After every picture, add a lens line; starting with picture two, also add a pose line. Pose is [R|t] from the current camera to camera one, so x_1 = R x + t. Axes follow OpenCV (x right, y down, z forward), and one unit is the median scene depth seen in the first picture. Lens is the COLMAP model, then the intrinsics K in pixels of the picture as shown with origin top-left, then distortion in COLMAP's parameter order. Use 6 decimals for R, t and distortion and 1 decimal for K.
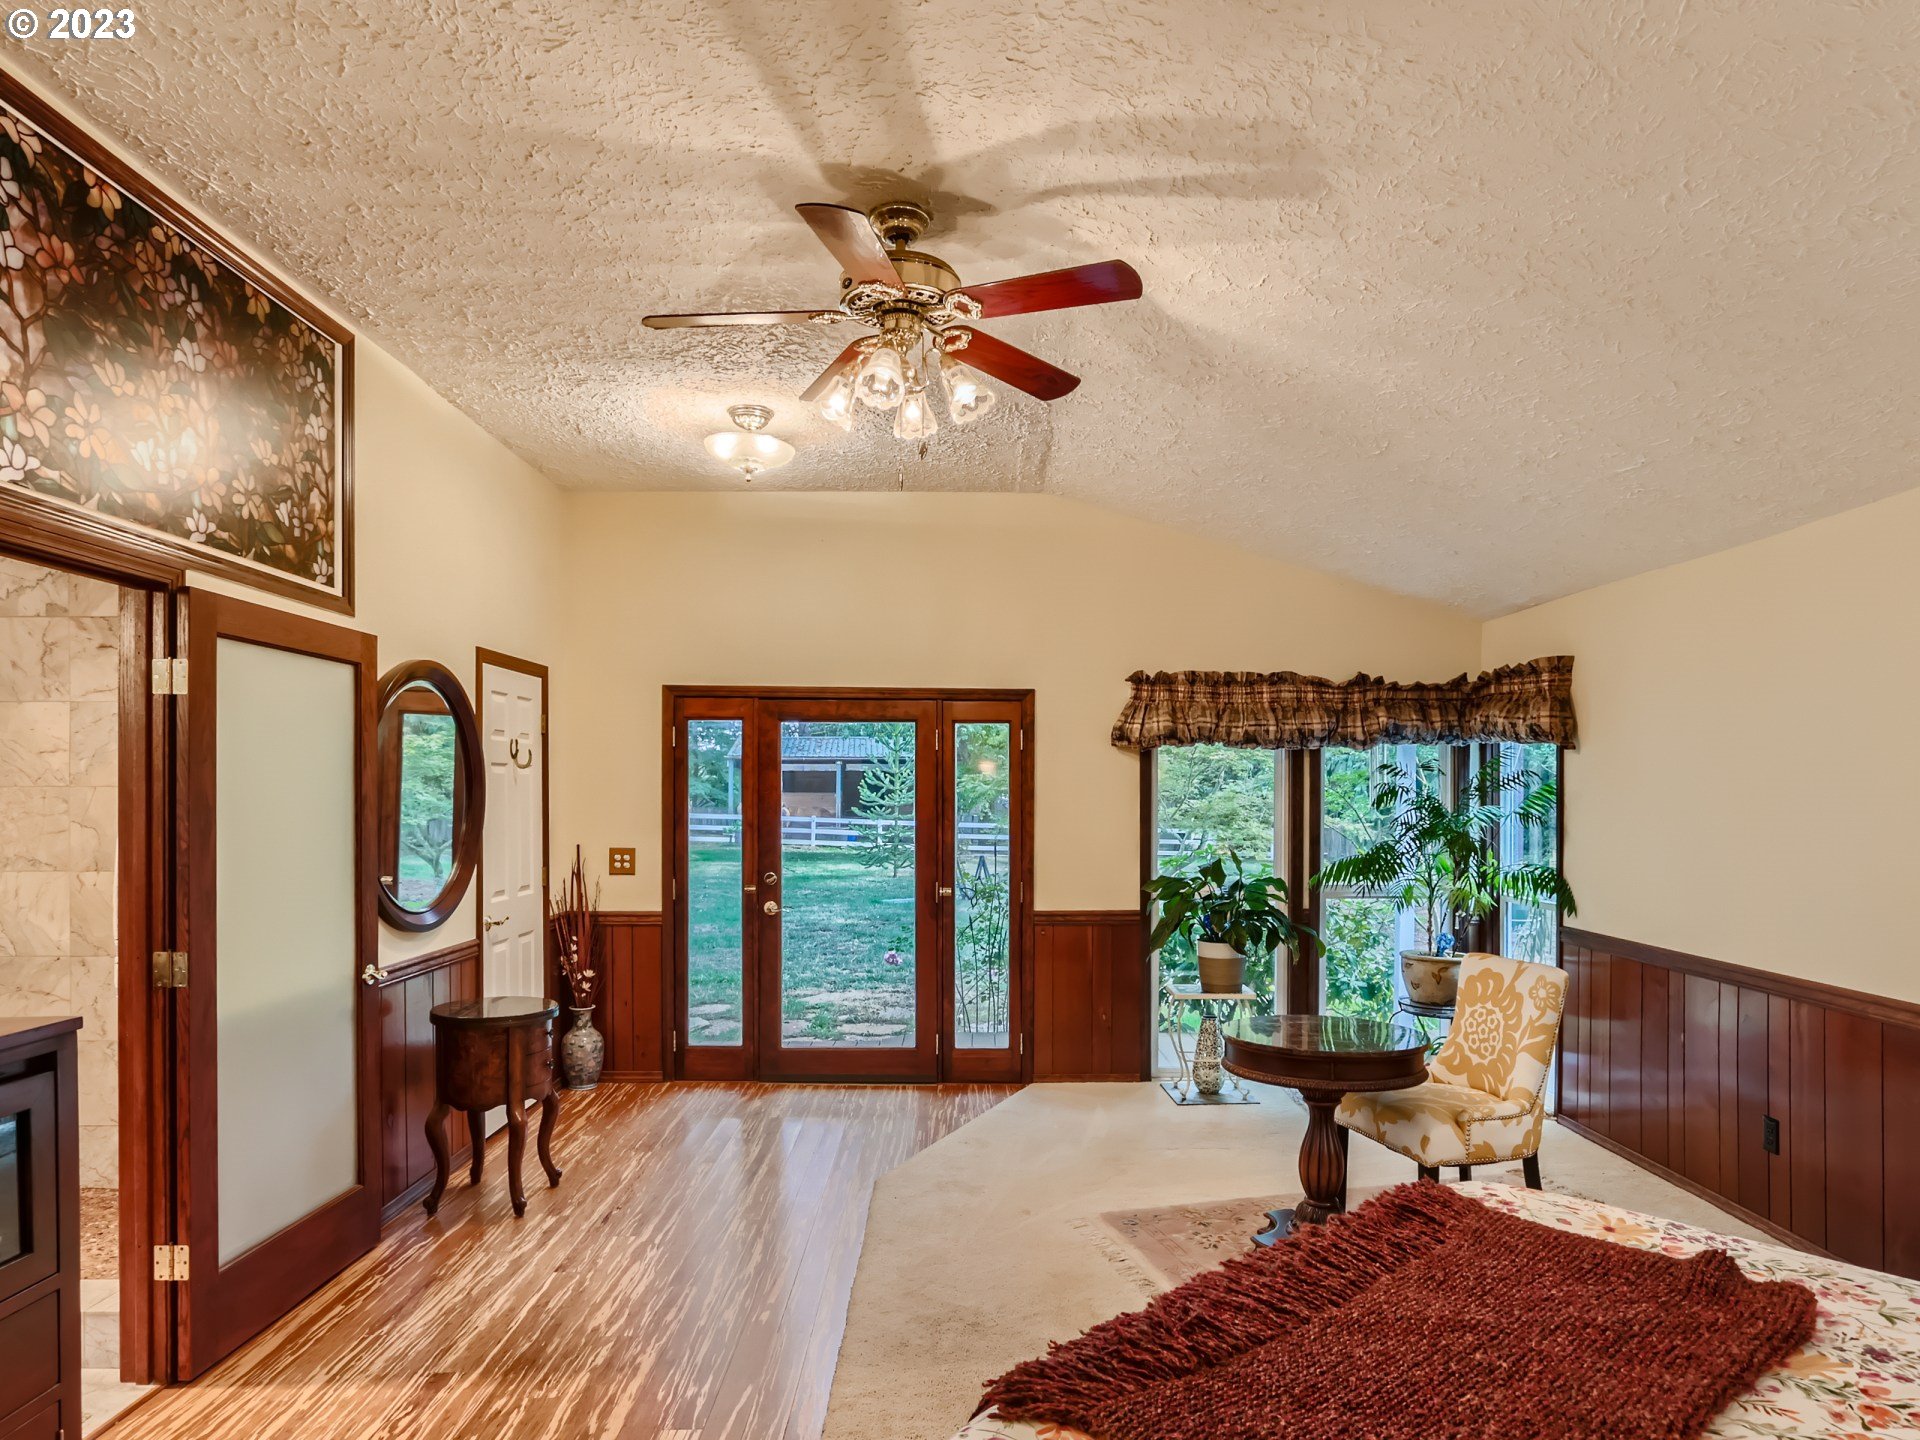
lens RADIAL K [[1160.9, 0, 963.3], [0, 1160.9, 799.3], [0, 0, 1]] dist [-0.040198, 0.002227]
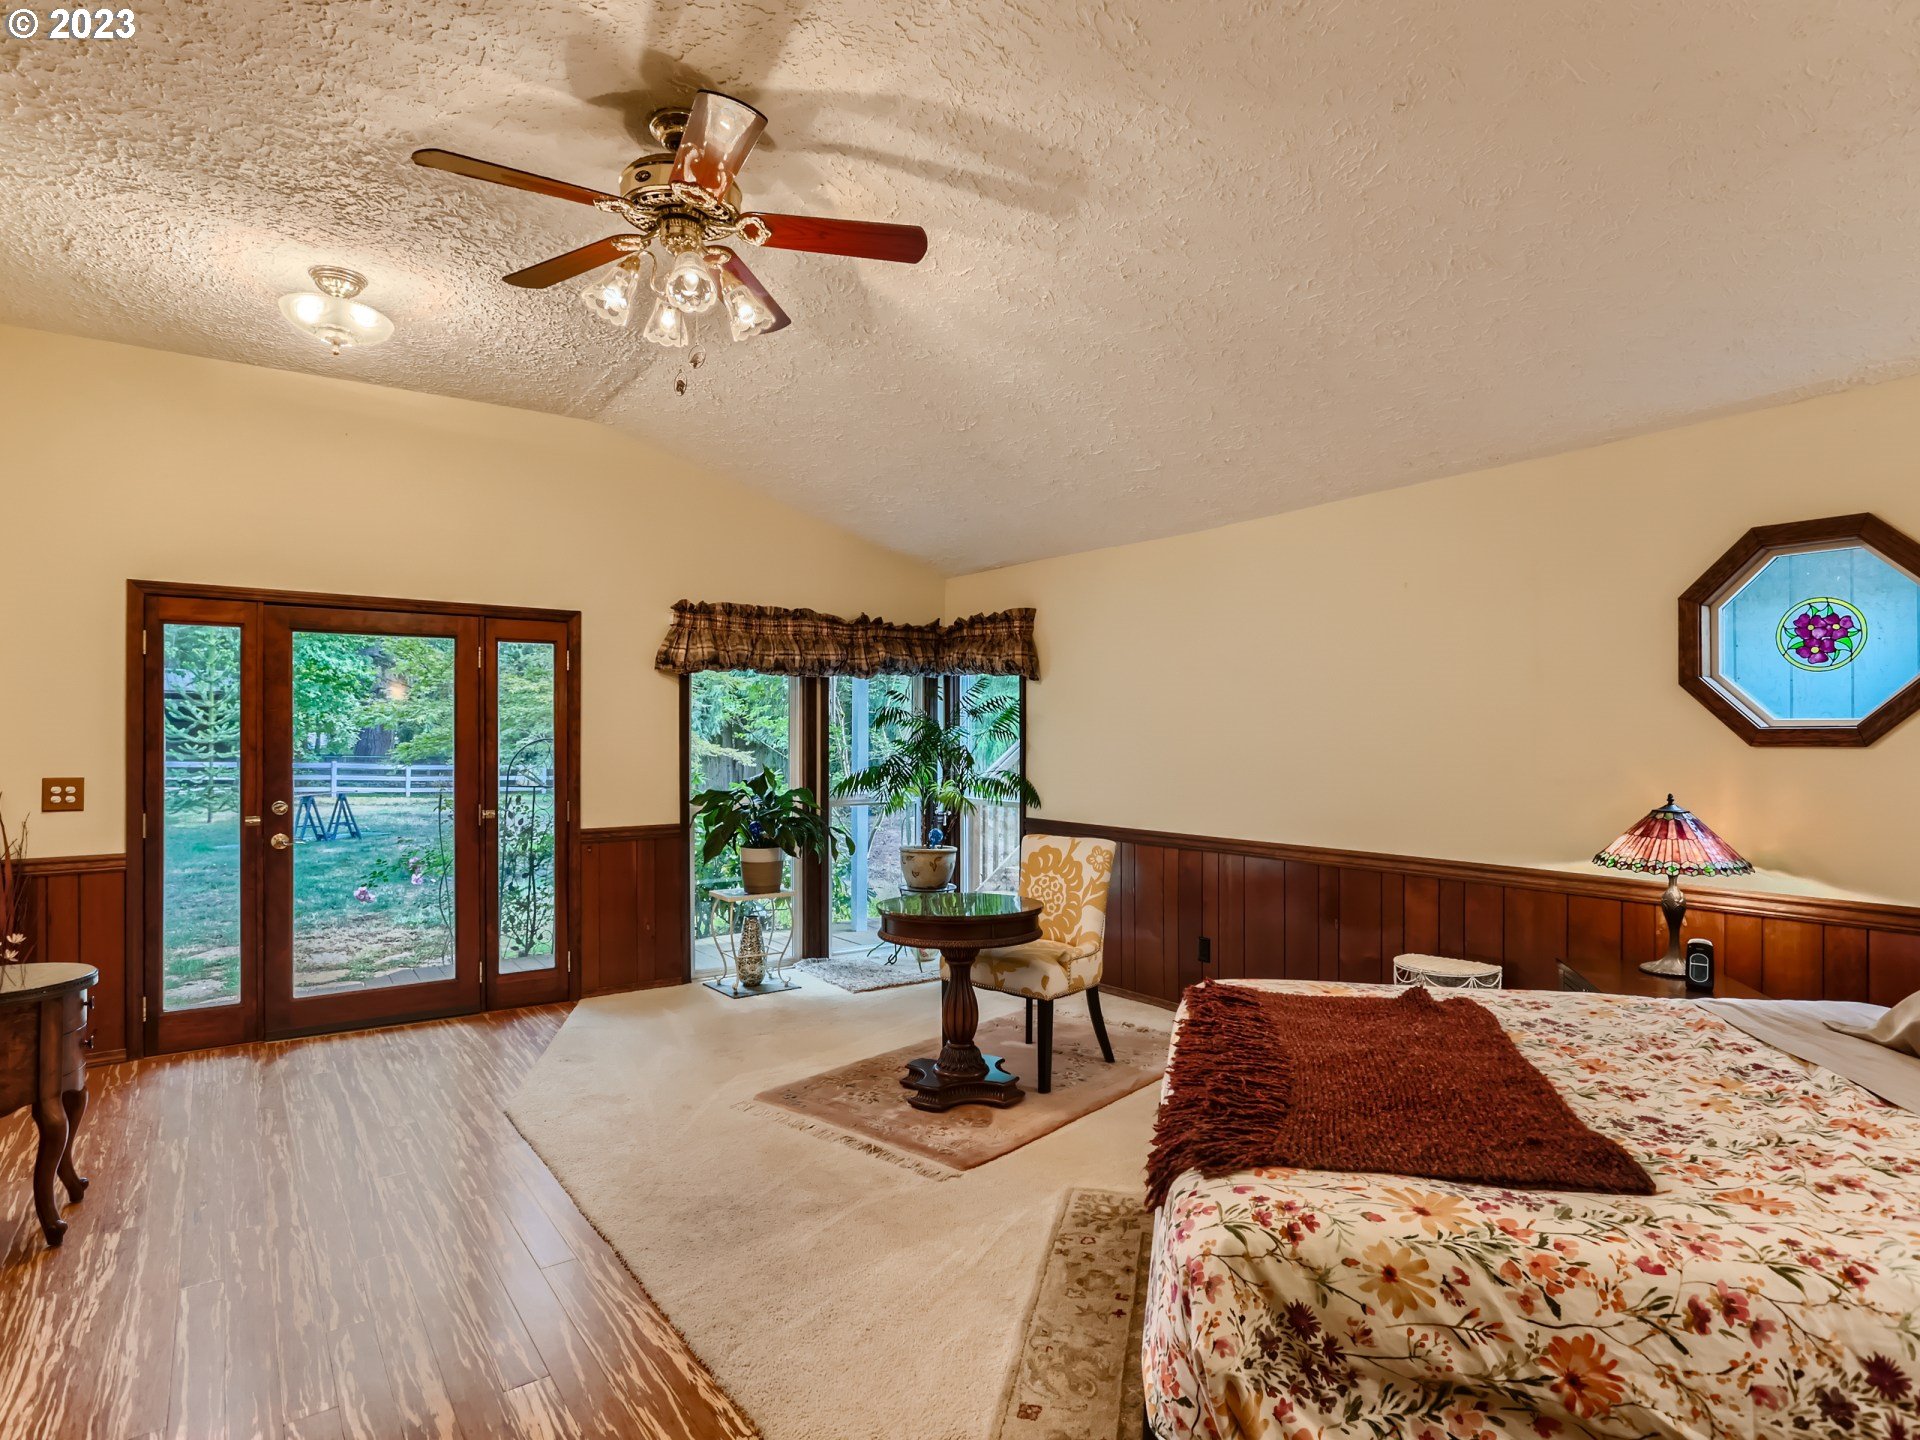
lens RADIAL K [[1059.3, 0, 960.1], [0, 1059.3, 736.5], [0, 0, 1]] dist [-0.046825, 0.030022]
pose [[0.825898, -0.004850, 0.563799, -0.186840], [0.005072, 0.999986, 0.001171, 0.015563], [-0.563797, 0.001892, 0.825911, 0.052326]]
